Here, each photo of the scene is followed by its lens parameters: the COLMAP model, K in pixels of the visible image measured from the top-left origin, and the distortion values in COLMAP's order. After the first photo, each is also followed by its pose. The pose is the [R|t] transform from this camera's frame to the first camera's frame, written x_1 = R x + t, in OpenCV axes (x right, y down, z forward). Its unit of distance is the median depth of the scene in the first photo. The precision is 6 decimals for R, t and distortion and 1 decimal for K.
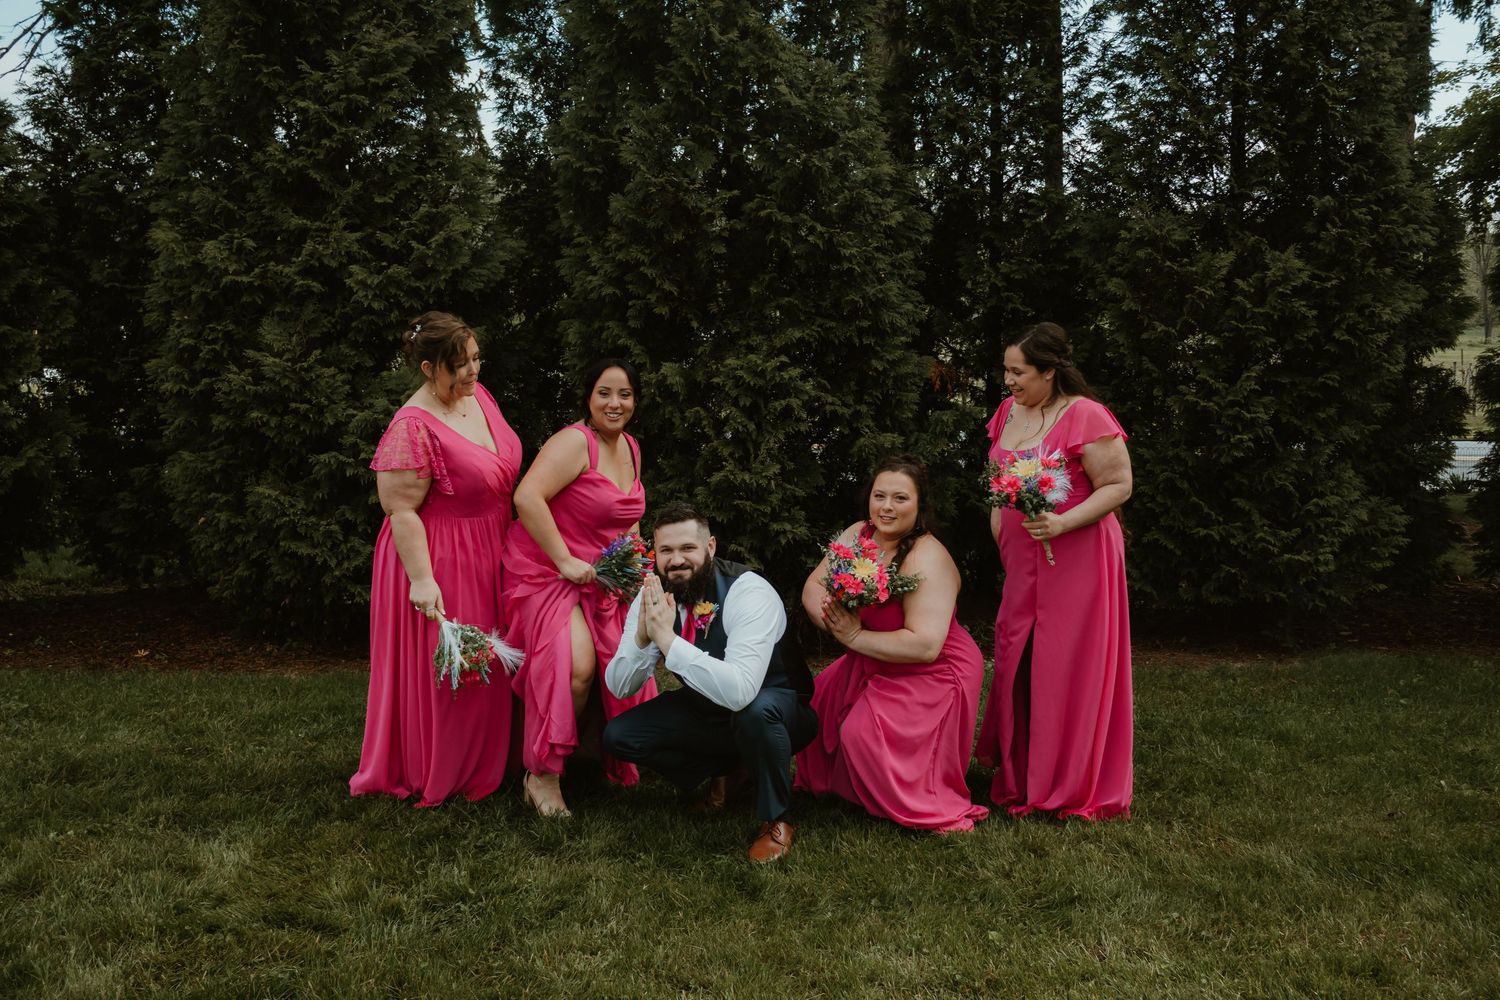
lens RADIAL K [[1365.2, 0, 750.0], [0, 1365.2, 500.0], [0, 0, 1]] dist [-0.081581, 0.071841]
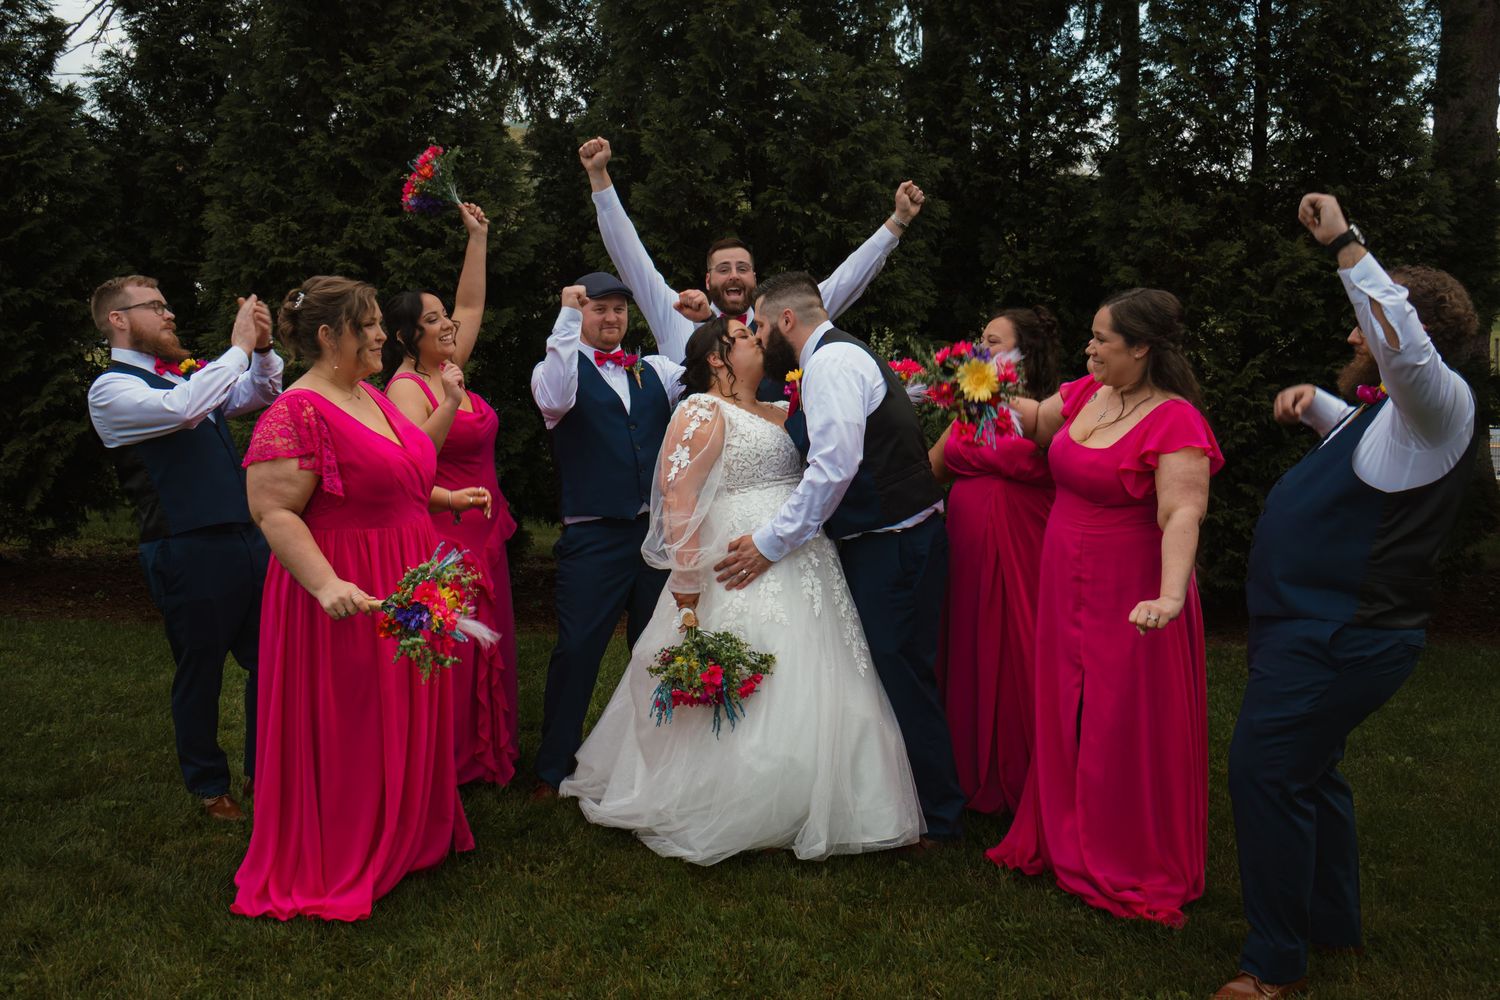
lens RADIAL K [[1426.9, 0, 735.6], [0, 1426.9, 502.9], [0, 0, 1]] dist [-0.009550, -0.002393]
pose [[0.996885, 0.021905, -0.075768, 0.065349], [-0.020633, 0.999633, 0.017531, 0.001798], [0.076124, -0.015913, 0.996971, -0.099623]]
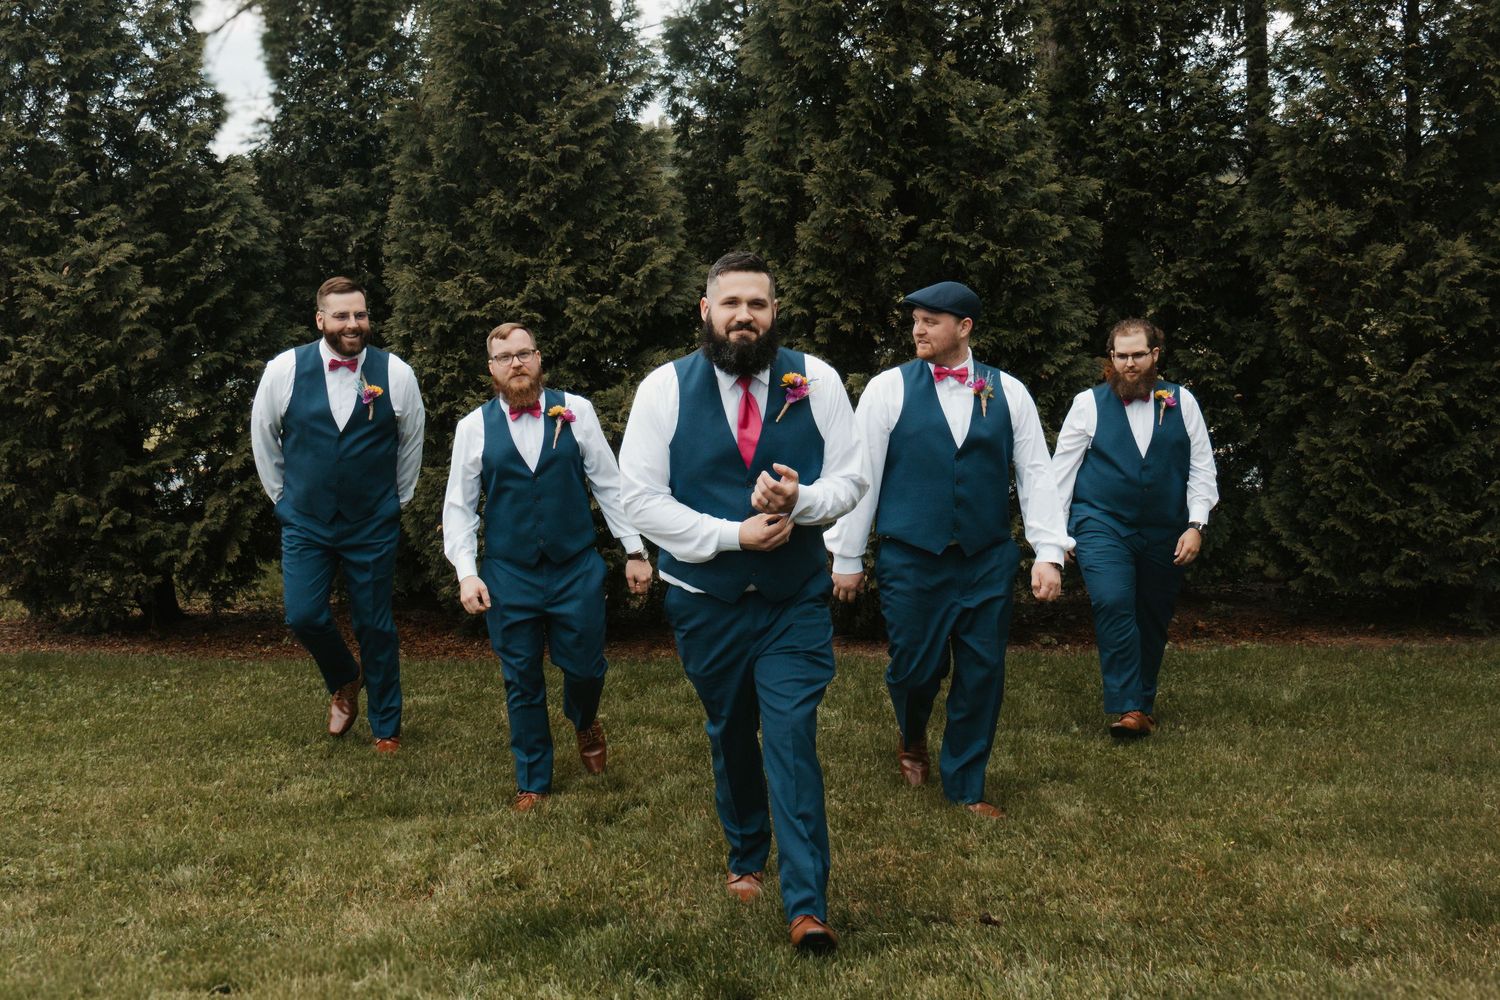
lens RADIAL K [[1754.5, 0, 661.3], [0, 1754.5, 508.3], [0, 0, 1]] dist [0.025530, 0.070639]
pose [[0.990883, -0.026434, -0.132106, -0.029260], [0.024710, 0.999587, -0.014671, 0.024020], [0.132439, 0.011273, 0.991127, -0.416998]]
